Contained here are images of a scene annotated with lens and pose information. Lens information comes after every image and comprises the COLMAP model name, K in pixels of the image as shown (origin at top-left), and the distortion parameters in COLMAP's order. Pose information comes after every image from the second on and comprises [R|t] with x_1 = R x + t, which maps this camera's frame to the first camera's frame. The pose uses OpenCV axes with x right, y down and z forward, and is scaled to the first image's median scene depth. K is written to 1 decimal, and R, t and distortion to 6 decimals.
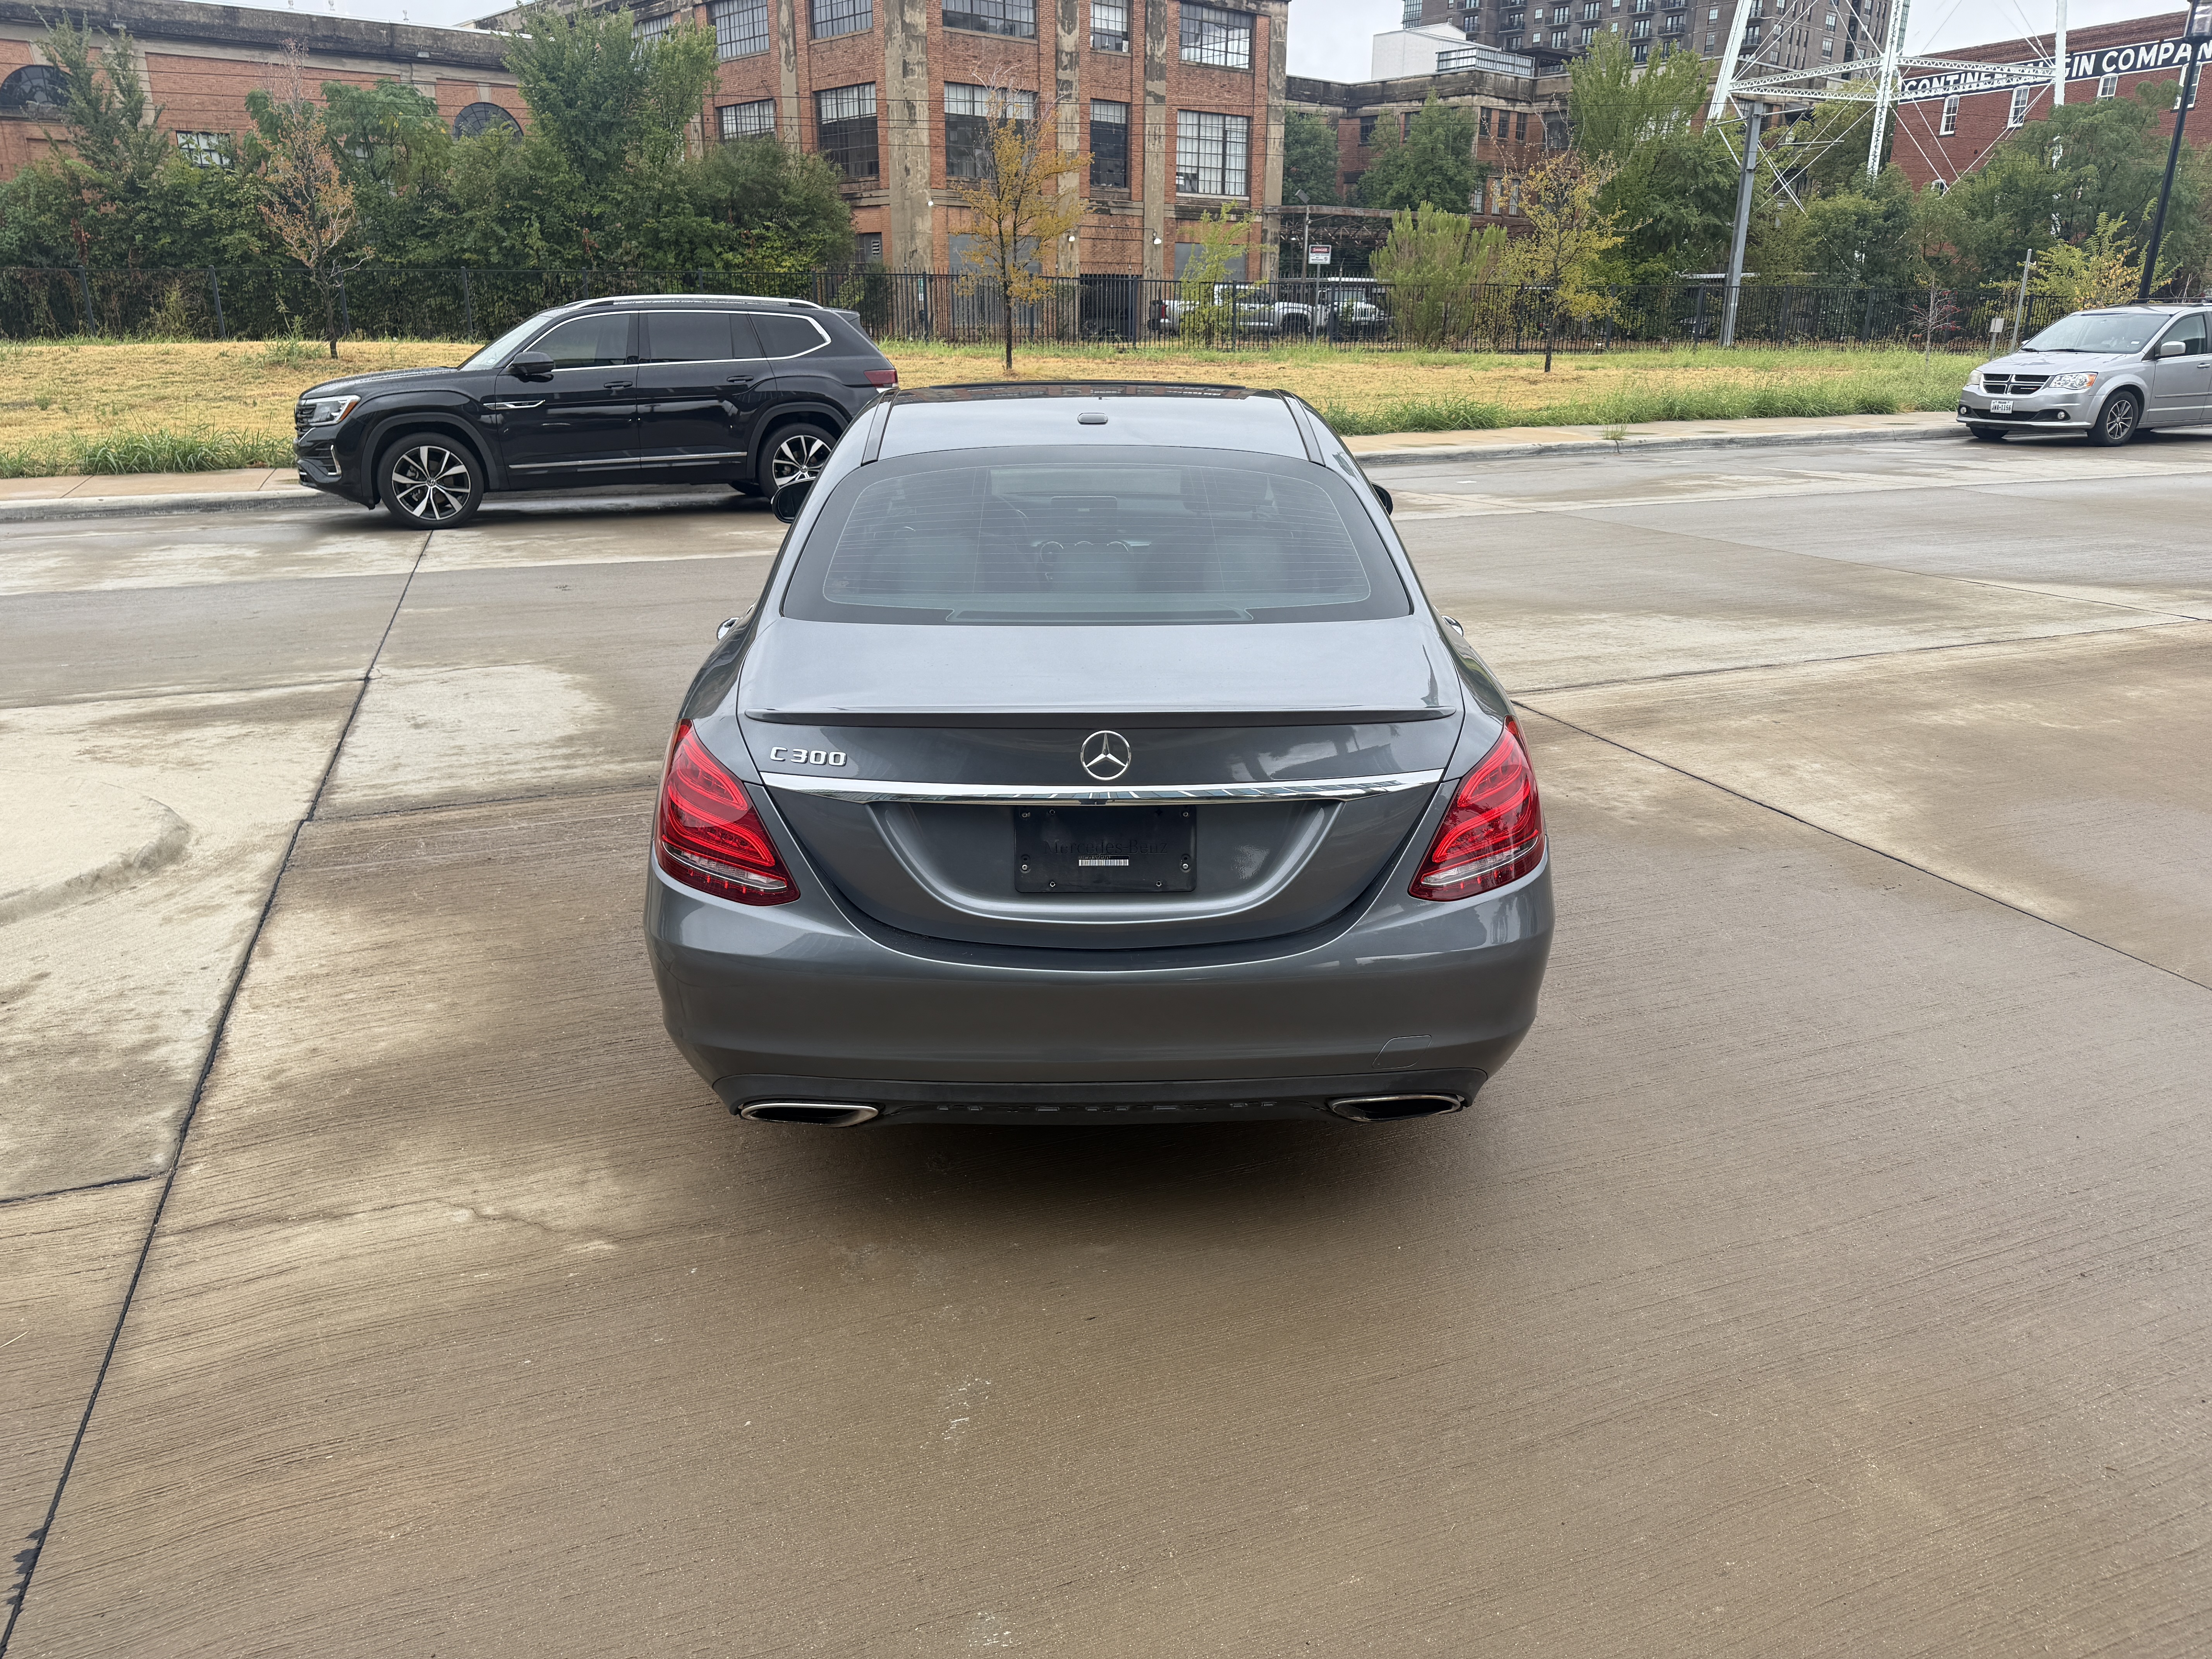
lens RADIAL K [[1559.6, 0, 1107.9], [0, 1559.6, 838.1], [0, 0, 1]] dist [0.012128, -0.019346]
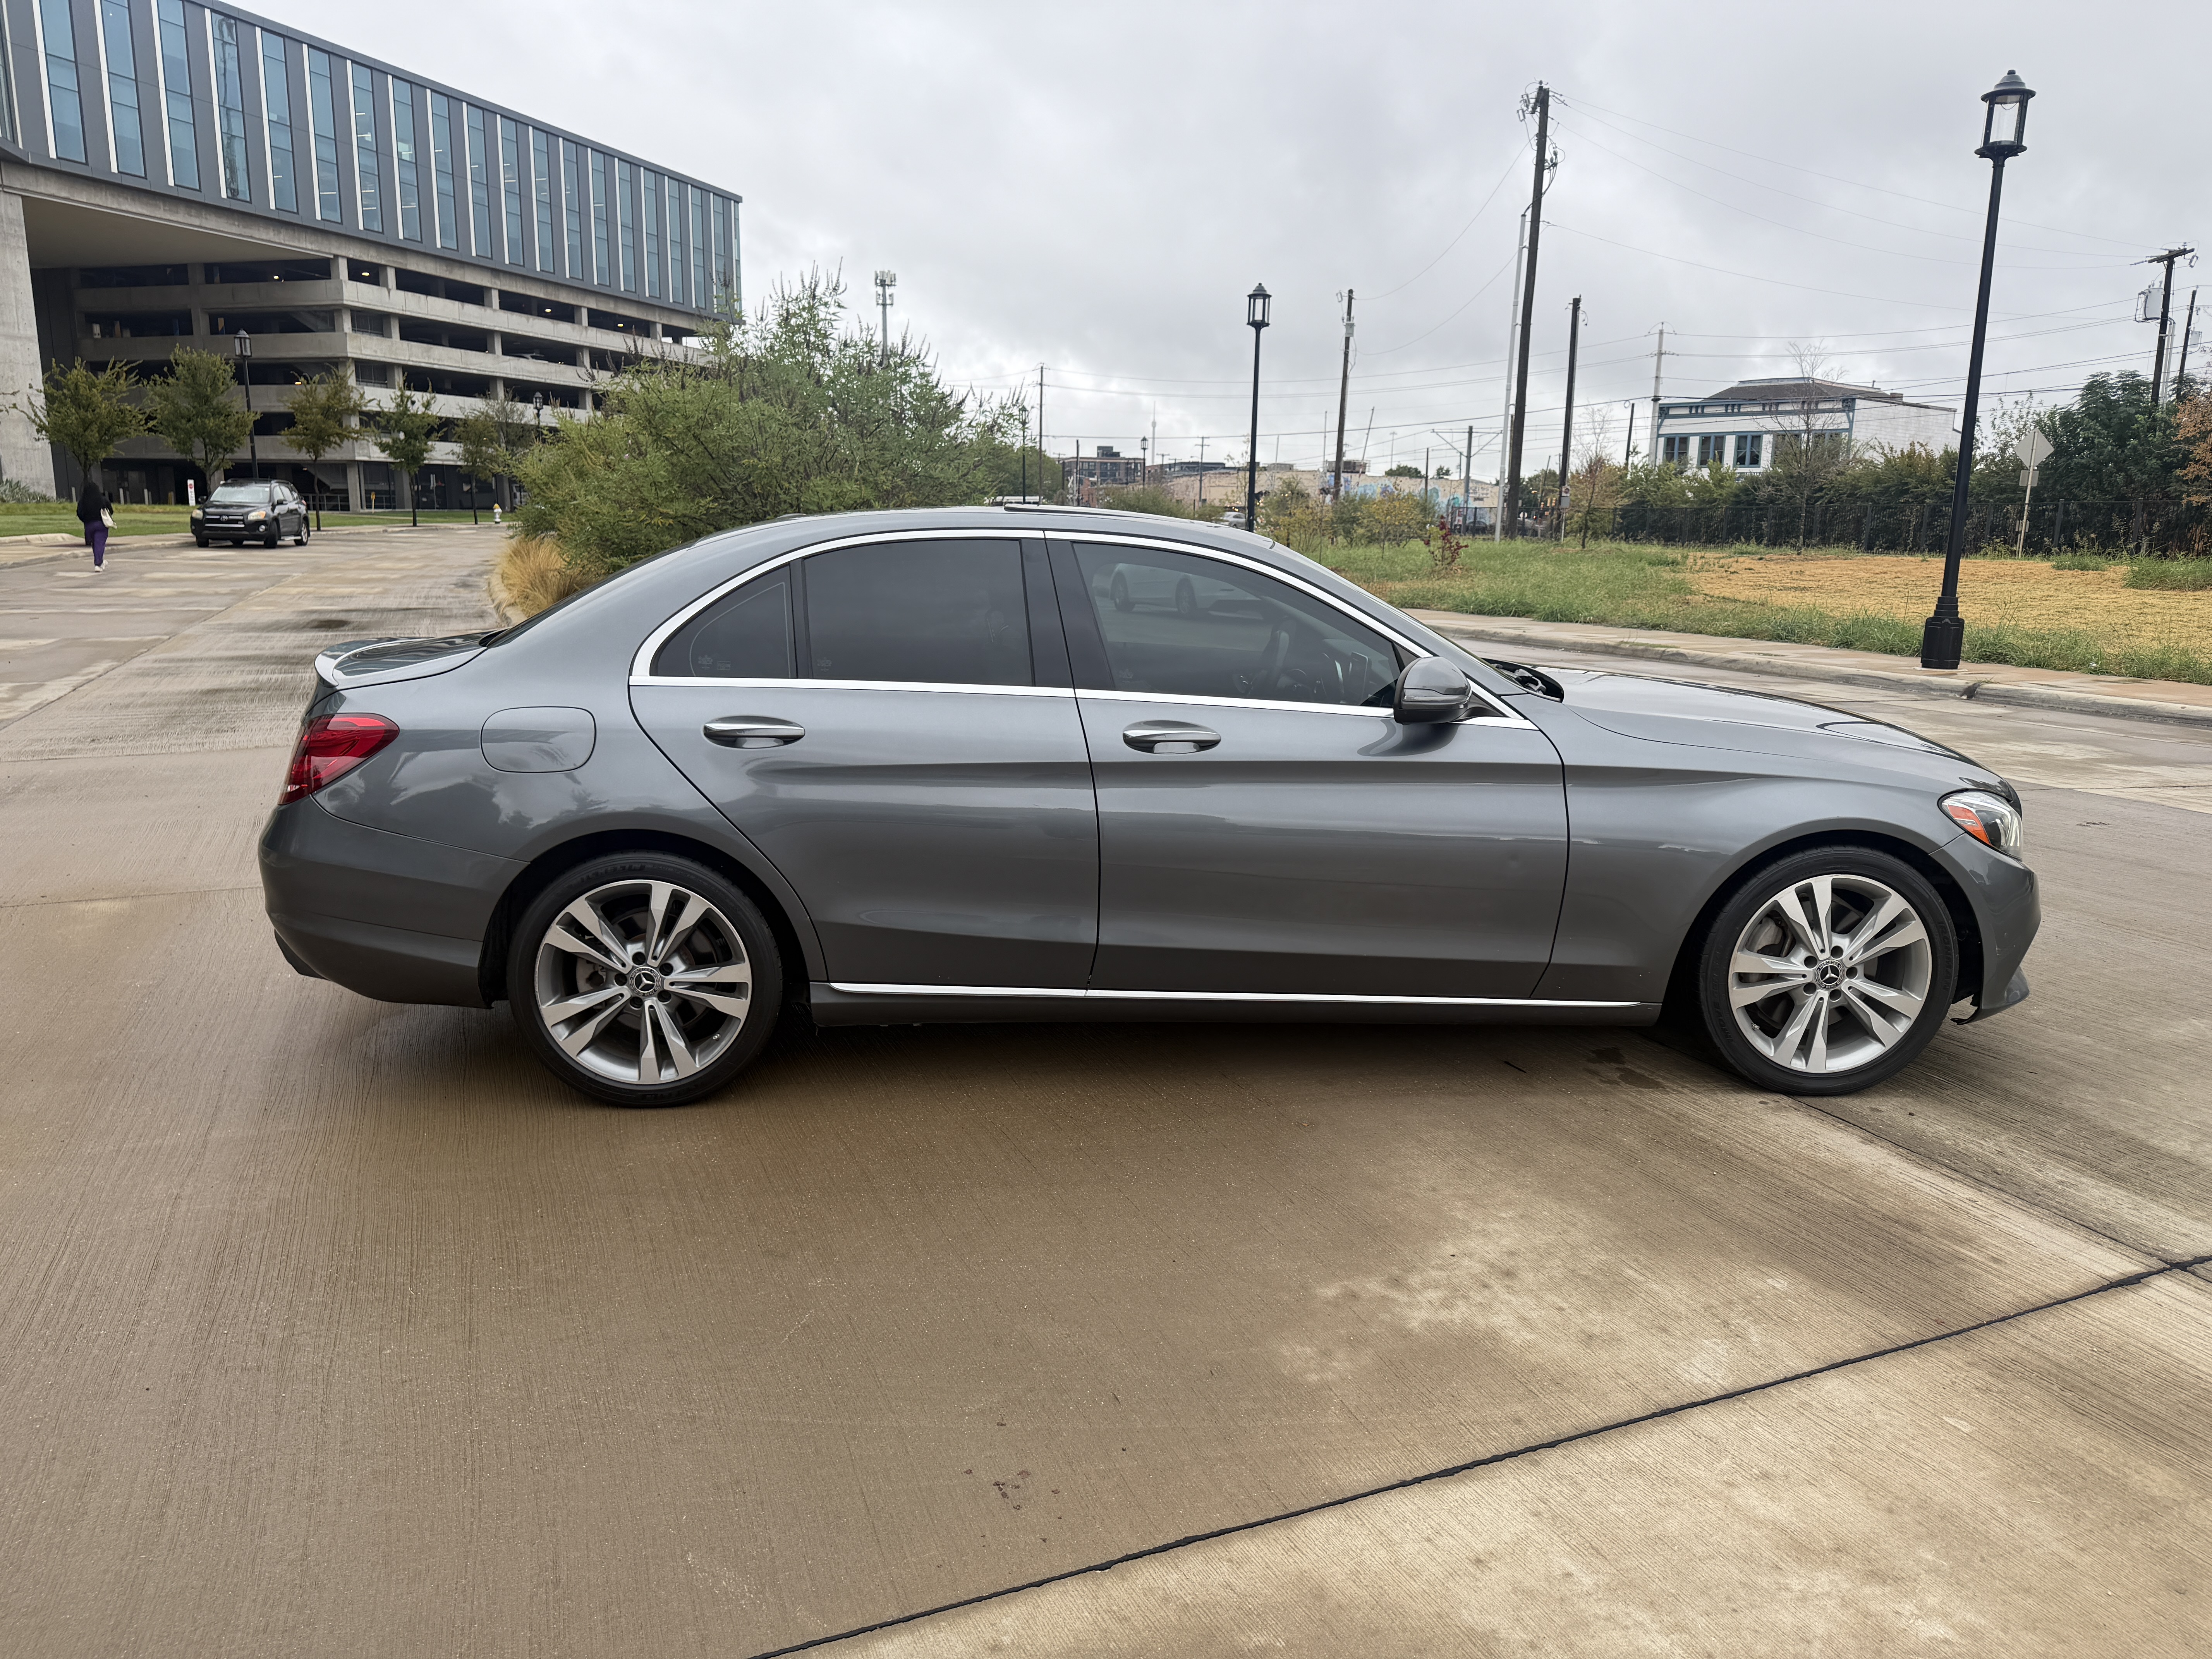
lens RADIAL K [[1559.6, 0, 1107.9], [0, 1559.6, 838.1], [0, 0, 1]] dist [0.012128, -0.019346]
pose [[-0.000668, 0.196804, -0.980443, 0.102740], [-0.339657, 0.922110, 0.185327, -0.028553], [0.940549, 0.333138, 0.066230, 0.100469]]
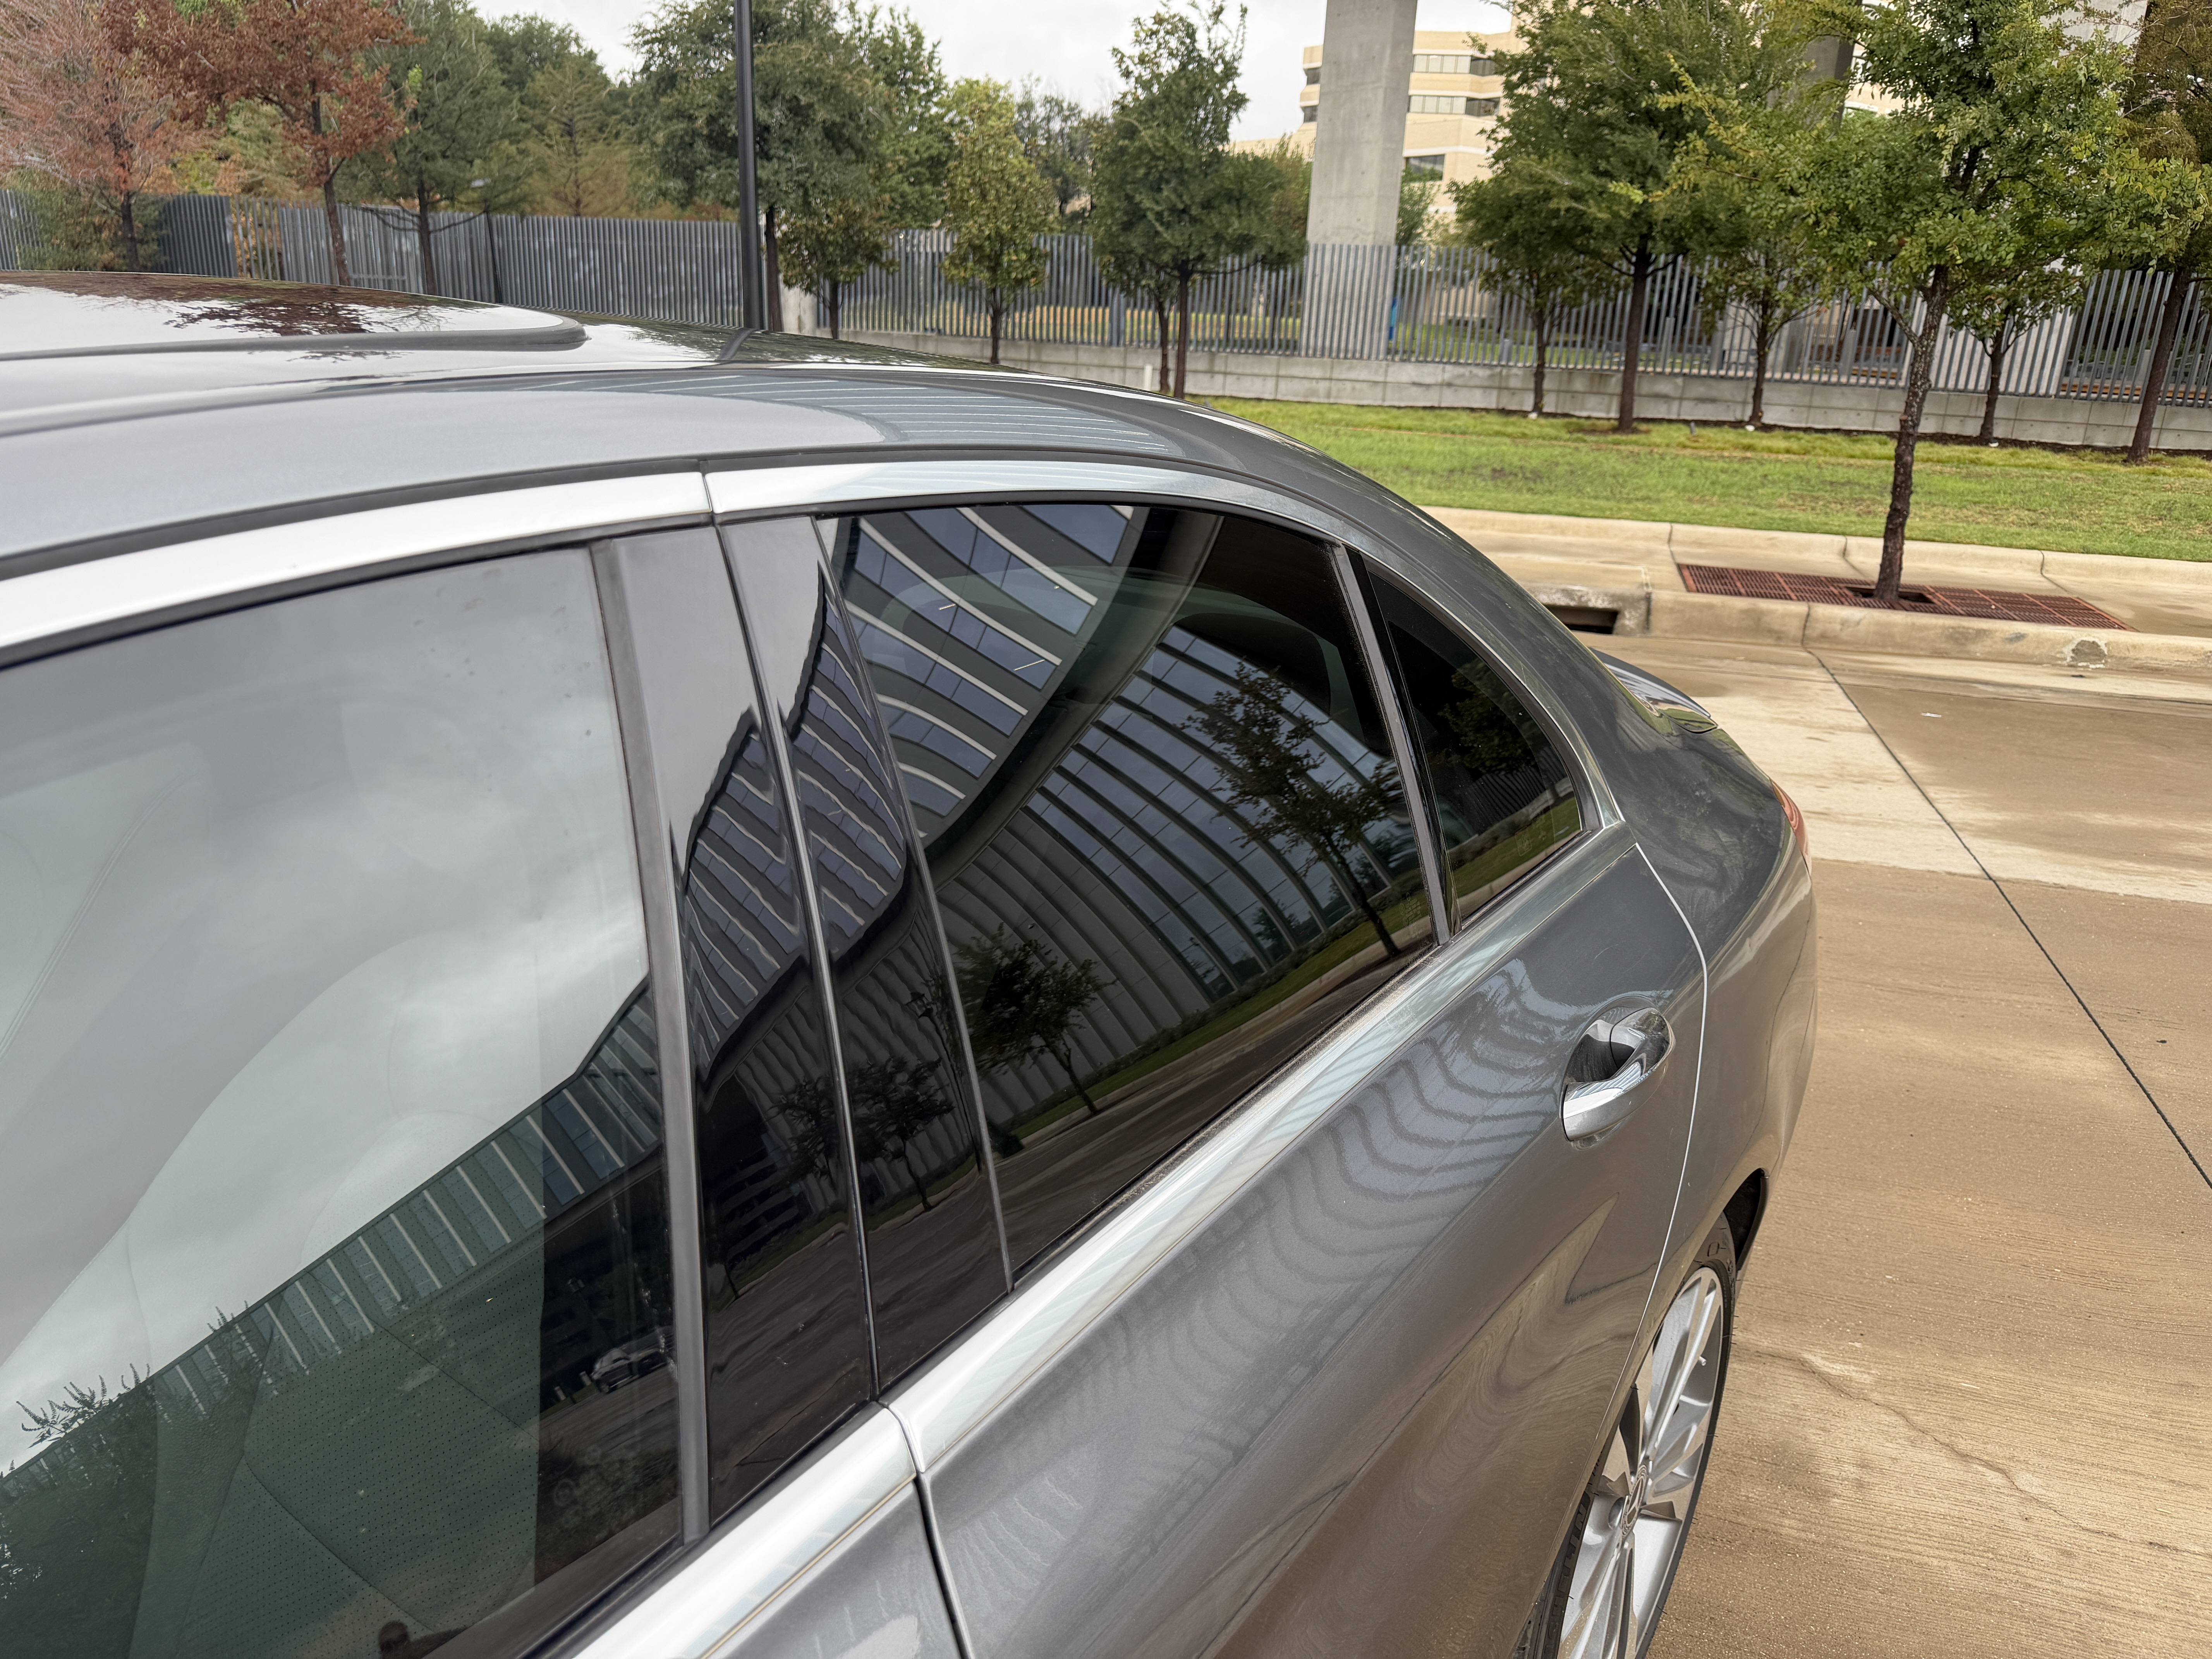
lens RADIAL K [[1559.6, 0, 1107.9], [0, 1559.6, 838.1], [0, 0, 1]] dist [0.012128, -0.019346]
pose [[-0.797867, -0.231451, 0.556631, -0.027513], [0.143891, 0.823551, 0.548689, -0.031650], [-0.585409, 0.517875, -0.623781, 0.105035]]
